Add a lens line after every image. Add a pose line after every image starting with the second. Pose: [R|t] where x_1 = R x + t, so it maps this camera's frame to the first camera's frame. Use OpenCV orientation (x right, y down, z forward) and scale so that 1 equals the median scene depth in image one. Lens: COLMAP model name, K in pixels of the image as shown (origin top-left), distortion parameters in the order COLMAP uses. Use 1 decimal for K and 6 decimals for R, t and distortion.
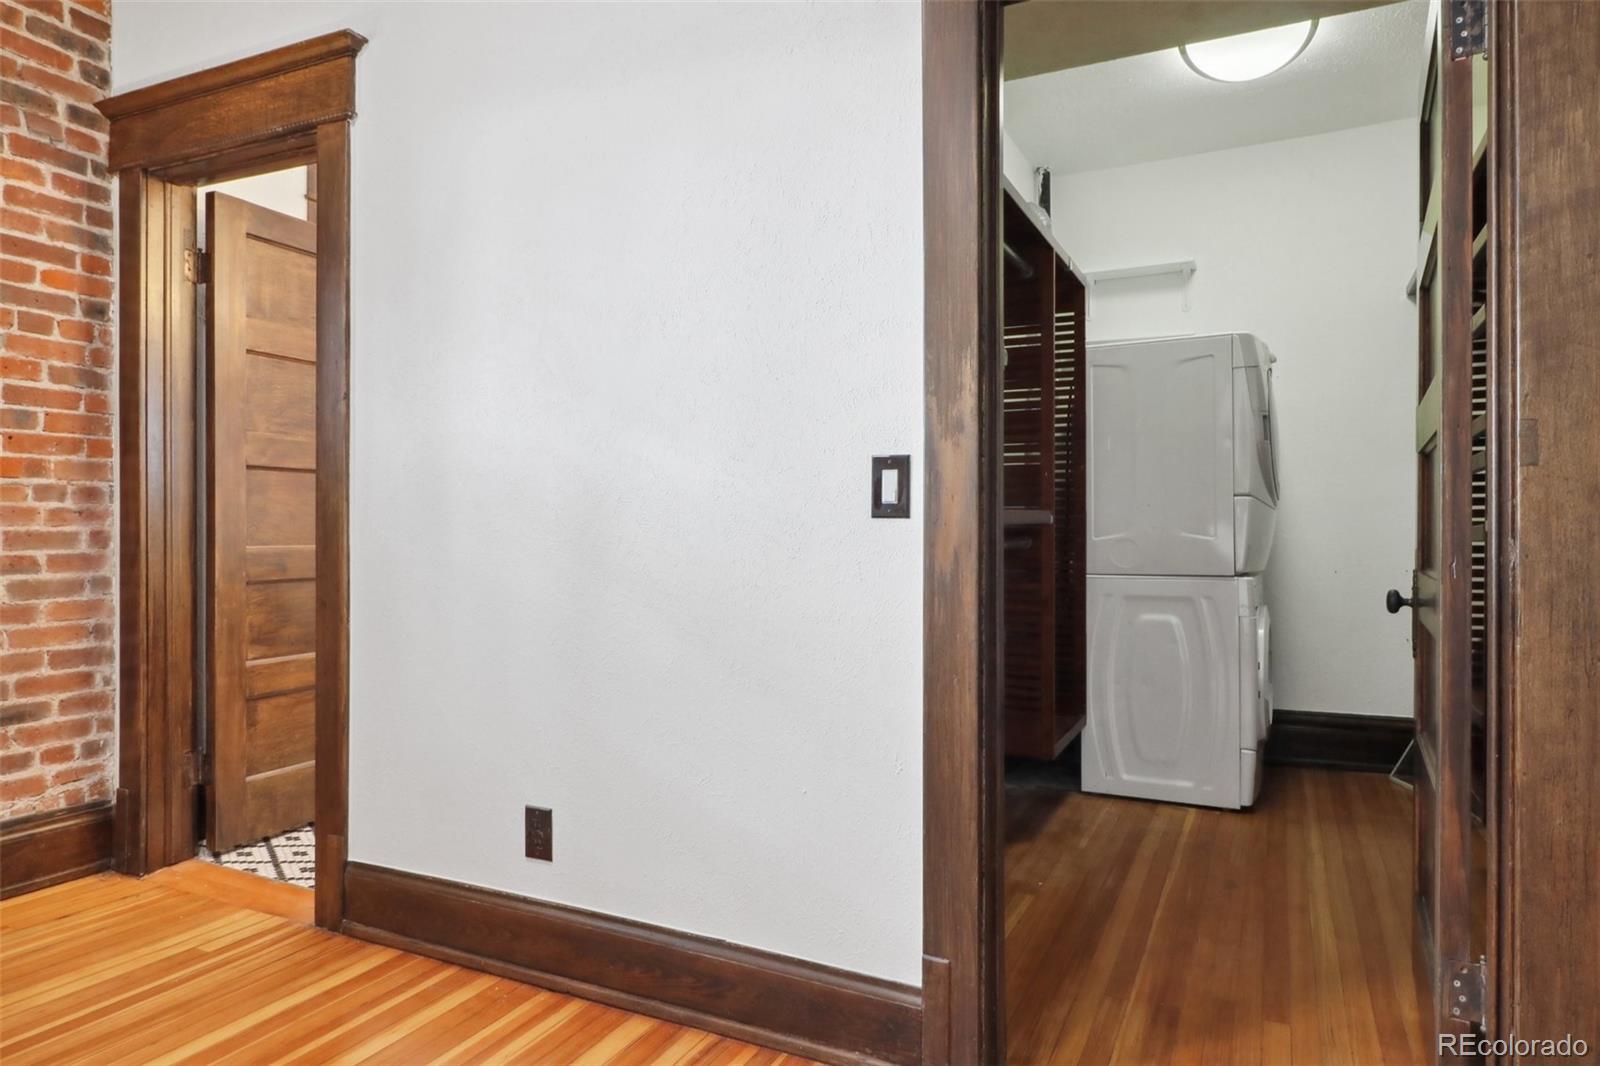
lens RADIAL K [[987.7, 0, 798.7], [0, 987.7, 525.3], [0, 0, 1]] dist [0.004186, -0.007228]
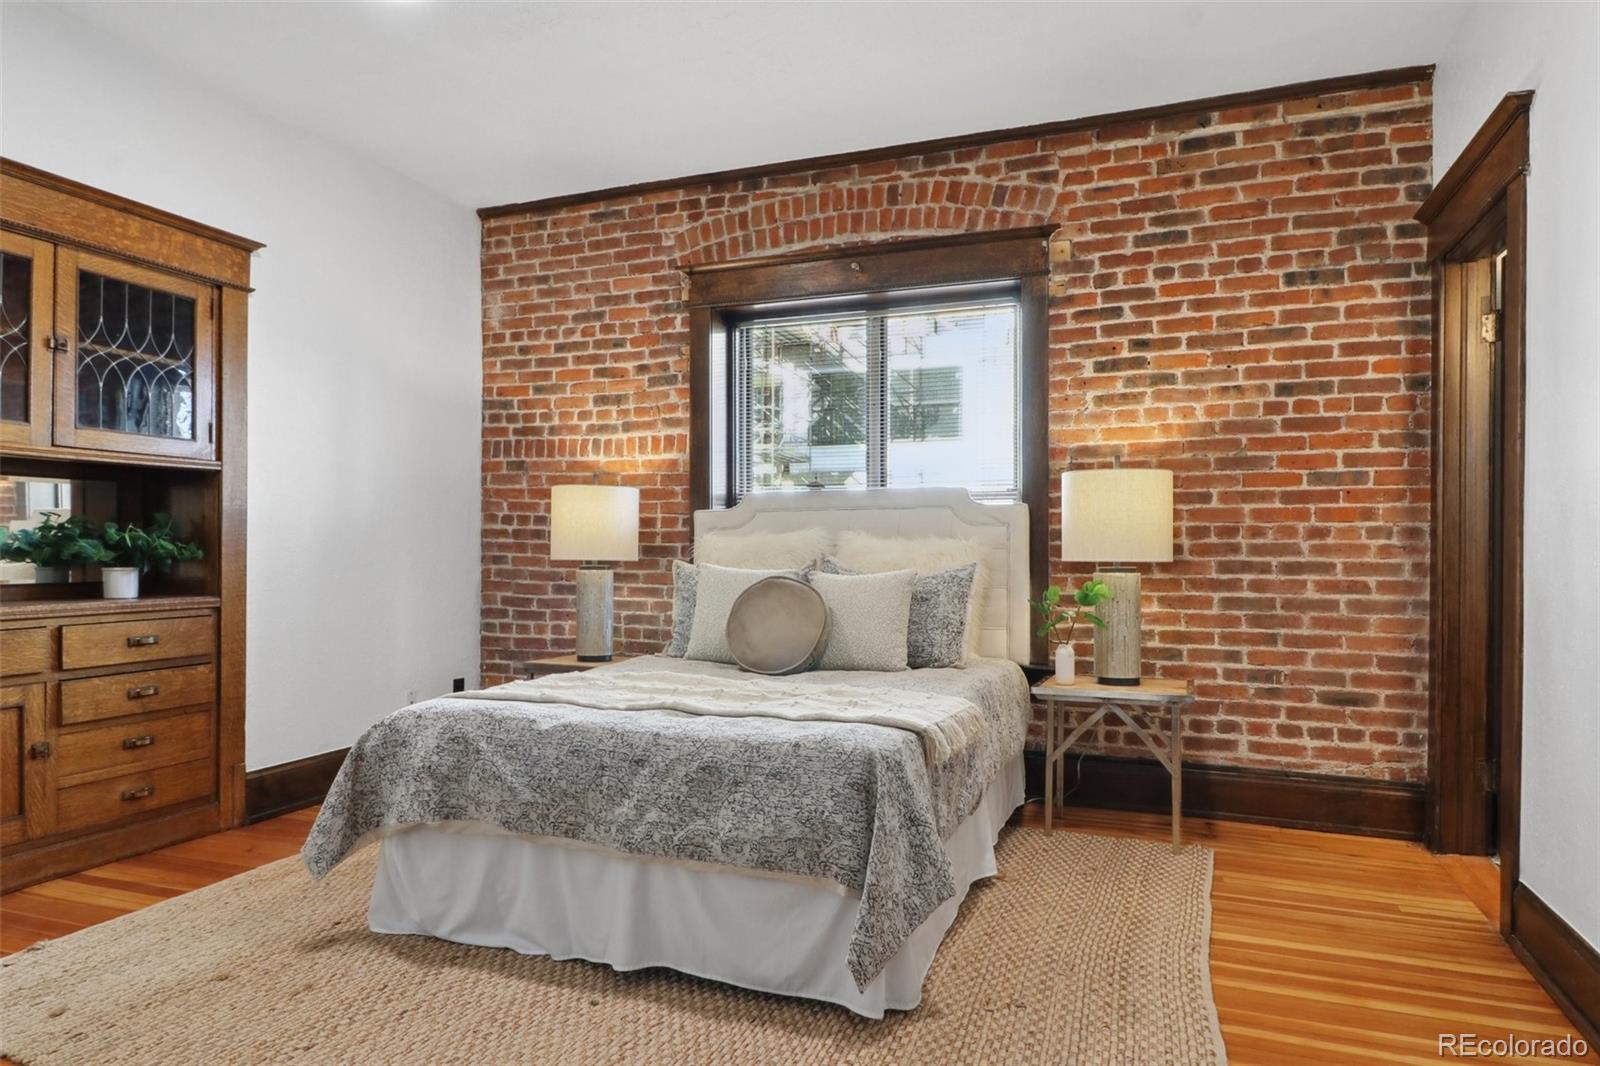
lens RADIAL K [[987.7, 0, 791.4], [0, 987.7, 542.1], [0, 0, 1]] dist [0.004186, -0.007228]
pose [[0.082853, -0.008941, -0.996522, 0.464271], [-0.009265, 0.999910, -0.009742, -0.000881], [0.996519, 0.010040, 0.082763, 0.127243]]
